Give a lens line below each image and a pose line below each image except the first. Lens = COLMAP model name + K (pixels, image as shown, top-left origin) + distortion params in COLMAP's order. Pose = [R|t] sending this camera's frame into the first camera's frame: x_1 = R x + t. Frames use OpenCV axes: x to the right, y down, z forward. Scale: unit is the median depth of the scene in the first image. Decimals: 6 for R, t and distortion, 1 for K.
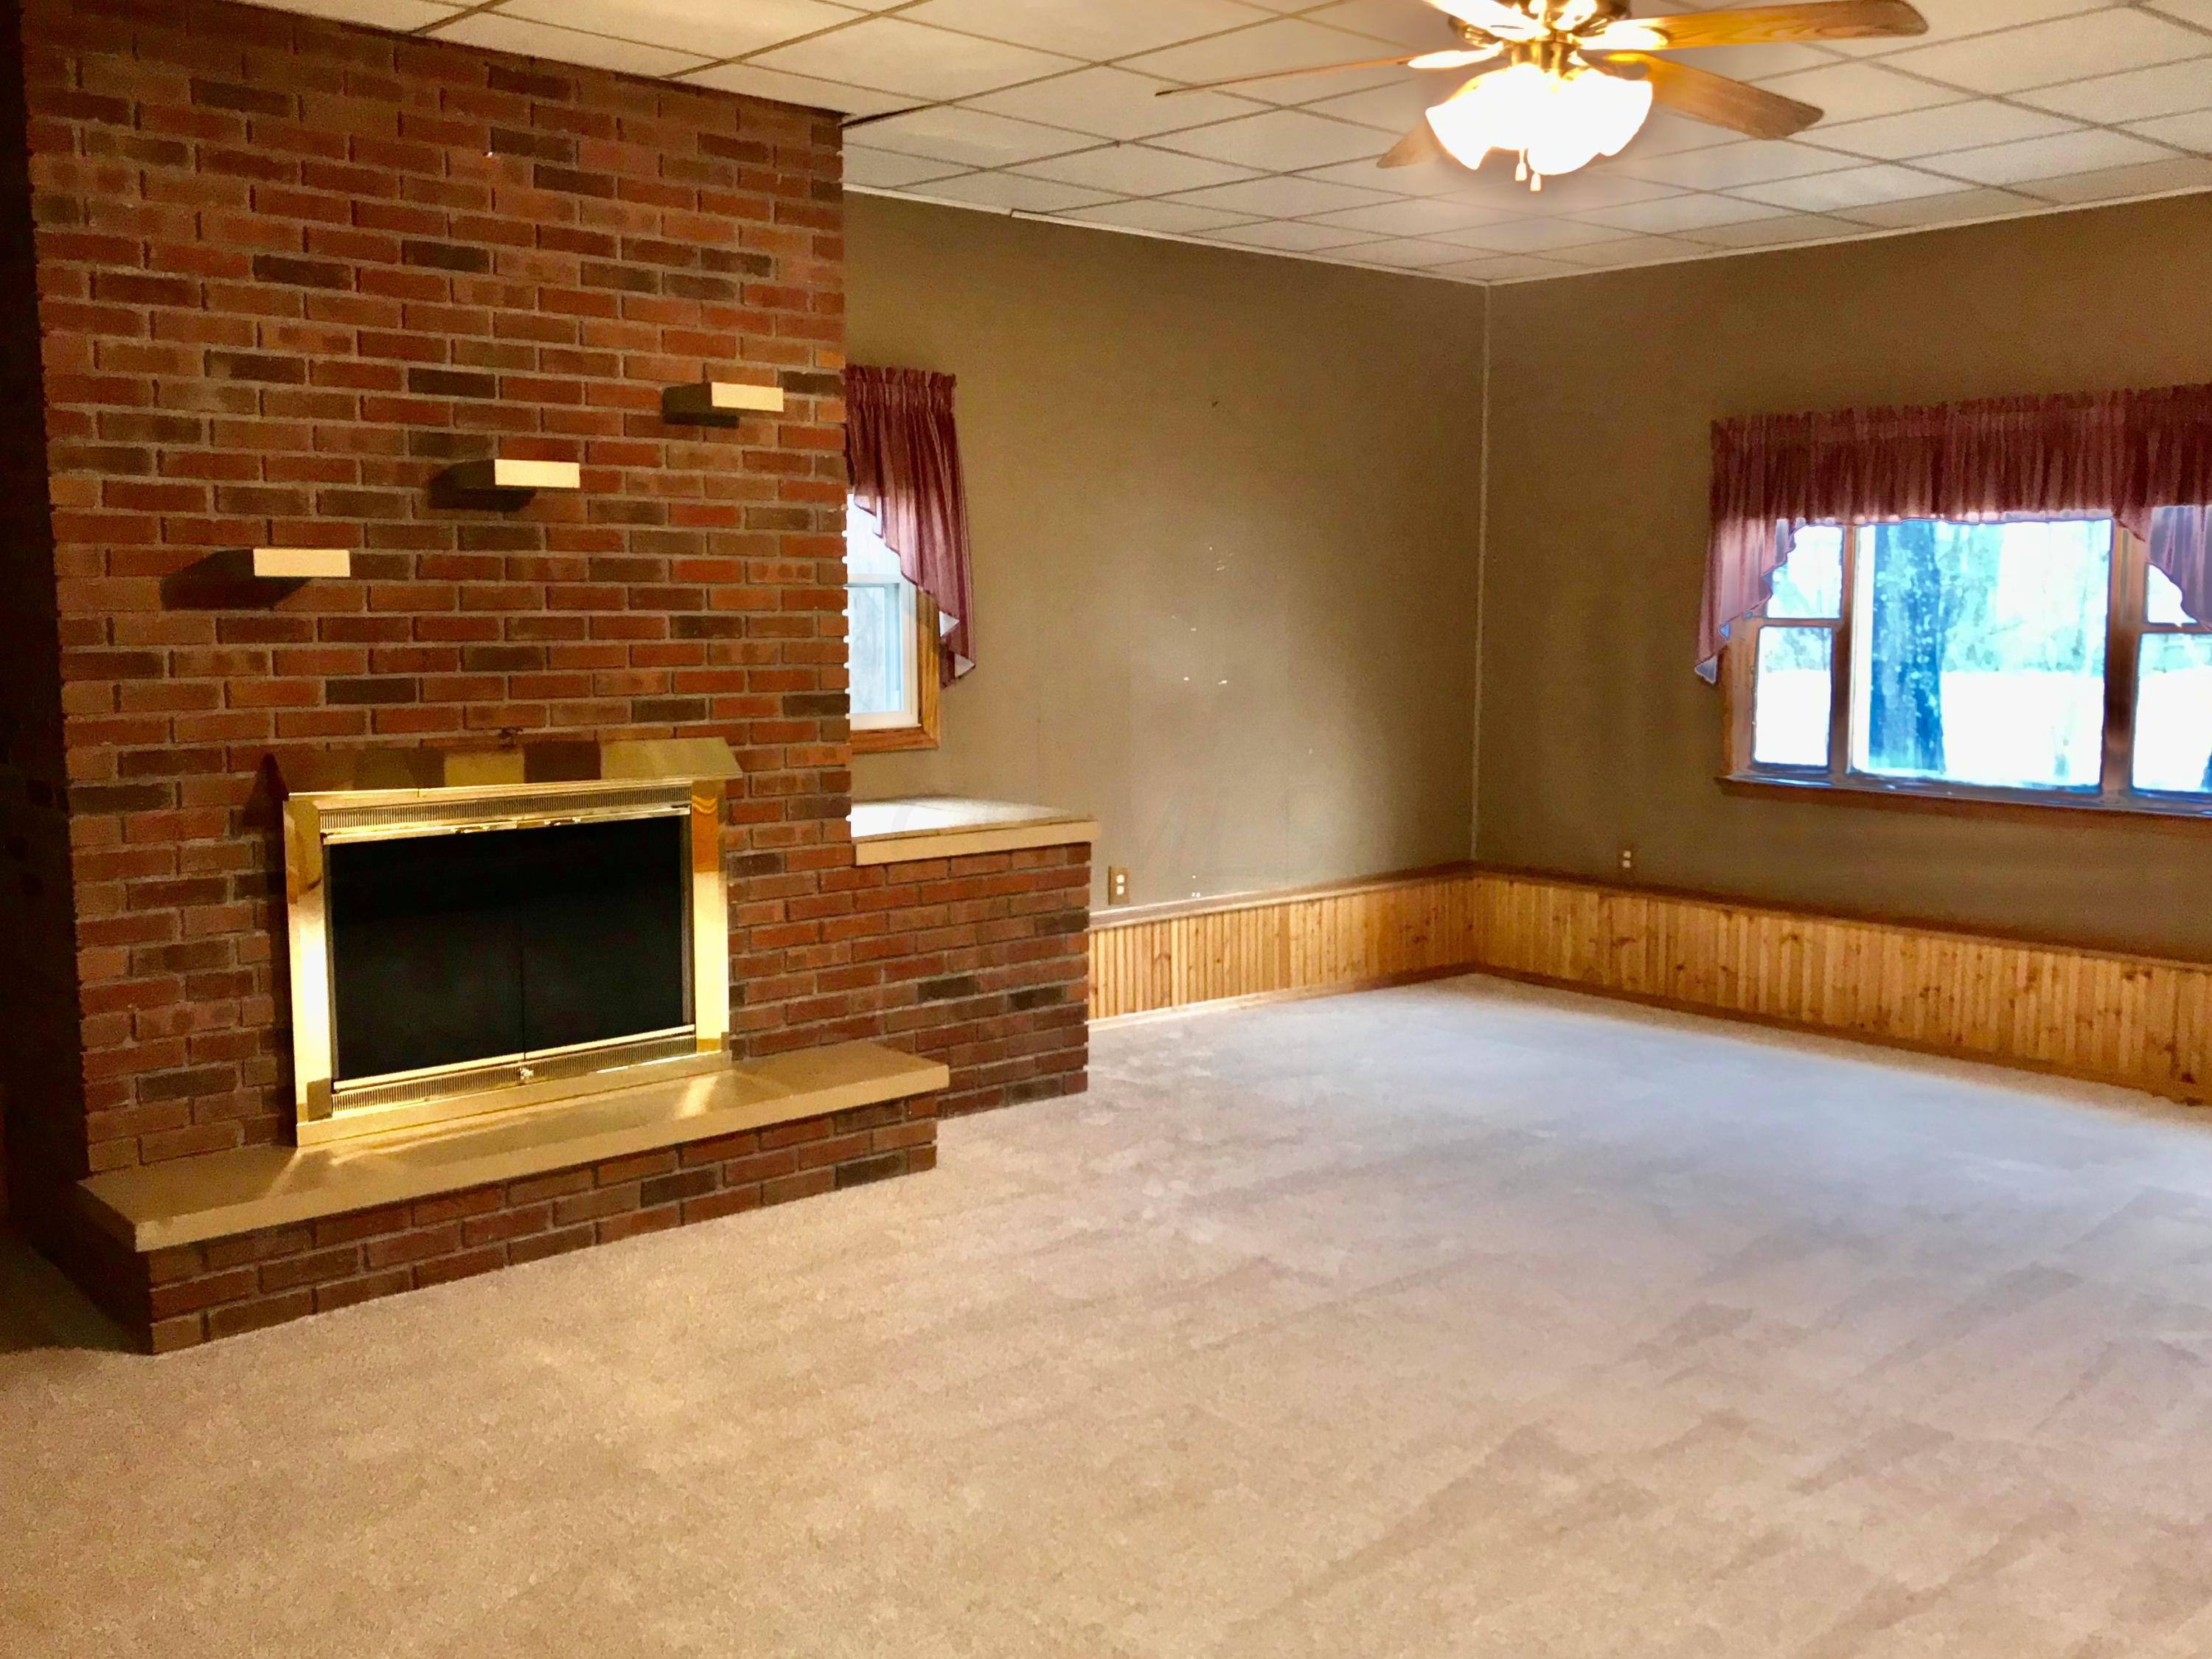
lens RADIAL K [[2177.4, 0, 1106.0], [0, 2177.4, 829.5], [0, 0, 1]] dist [-0.053090, 0.000962]
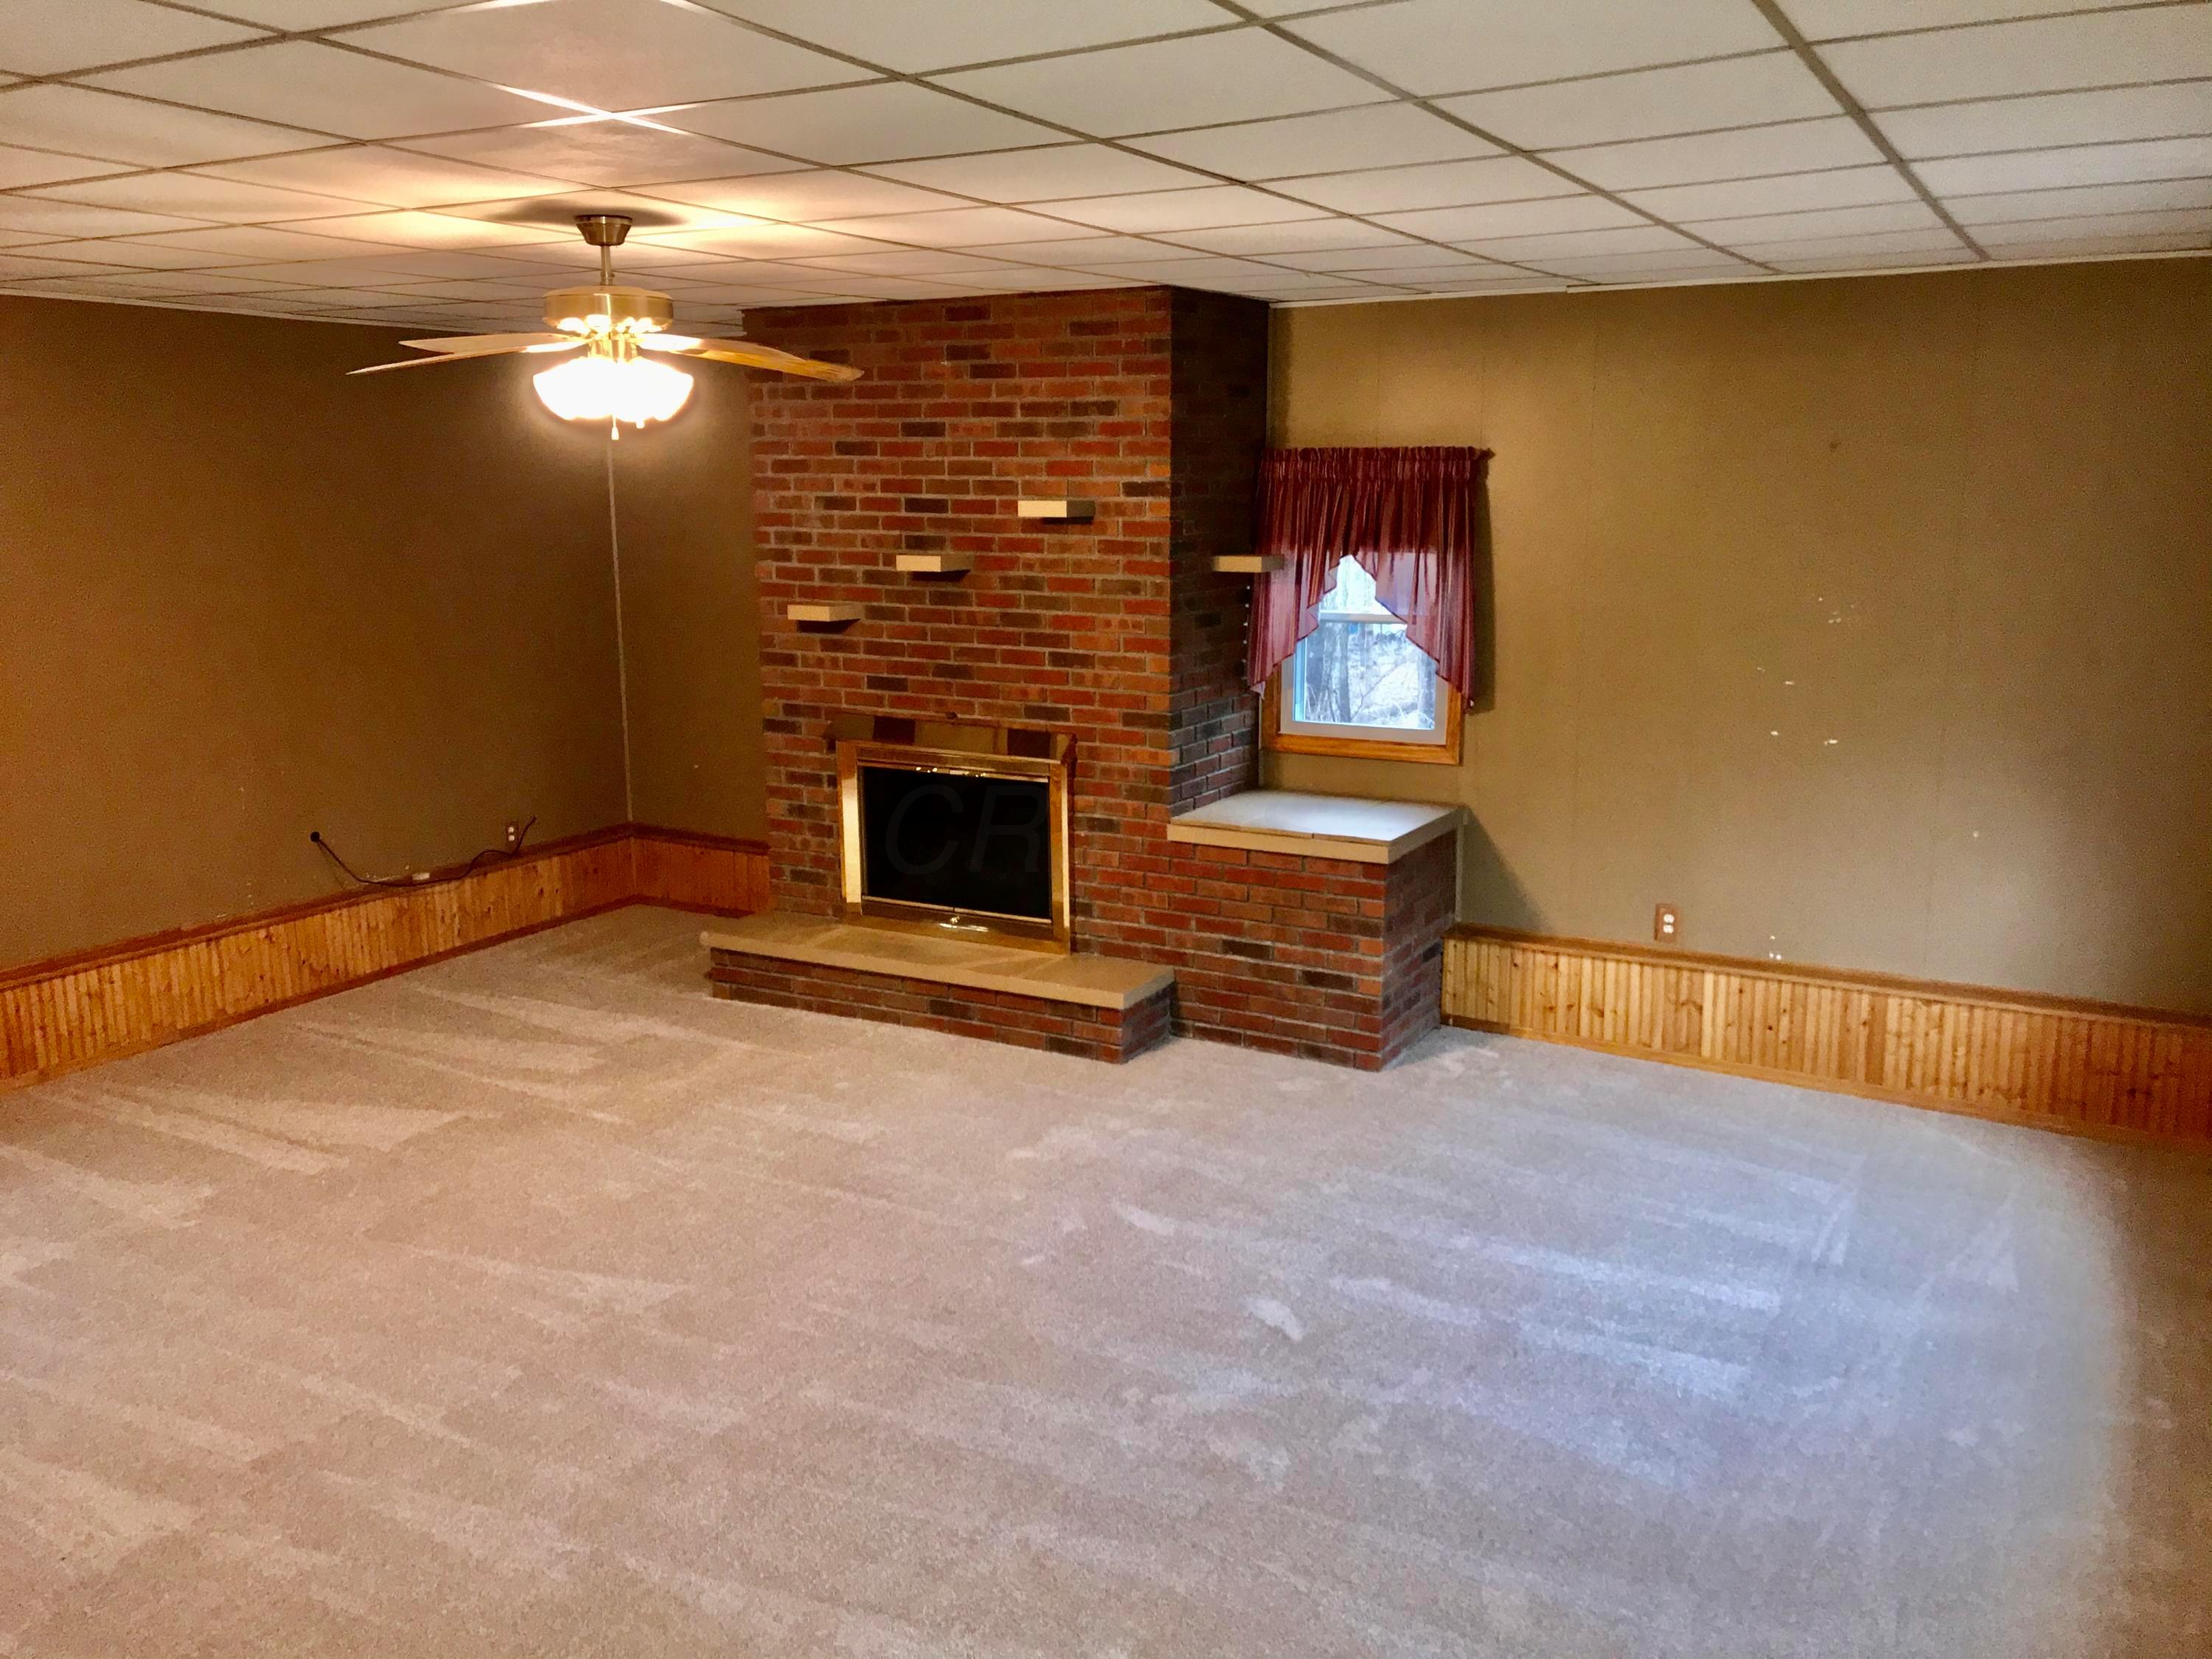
lens RADIAL K [[1813.6, 0, 1101.9], [0, 1813.6, 811.0], [0, 0, 1]] dist [0.025678, -0.002486]
pose [[0.280661, 0.168773, -0.944852, 1.047353], [-0.096356, 0.984400, 0.147215, -0.182812], [0.954958, 0.049725, 0.292545, 0.689310]]
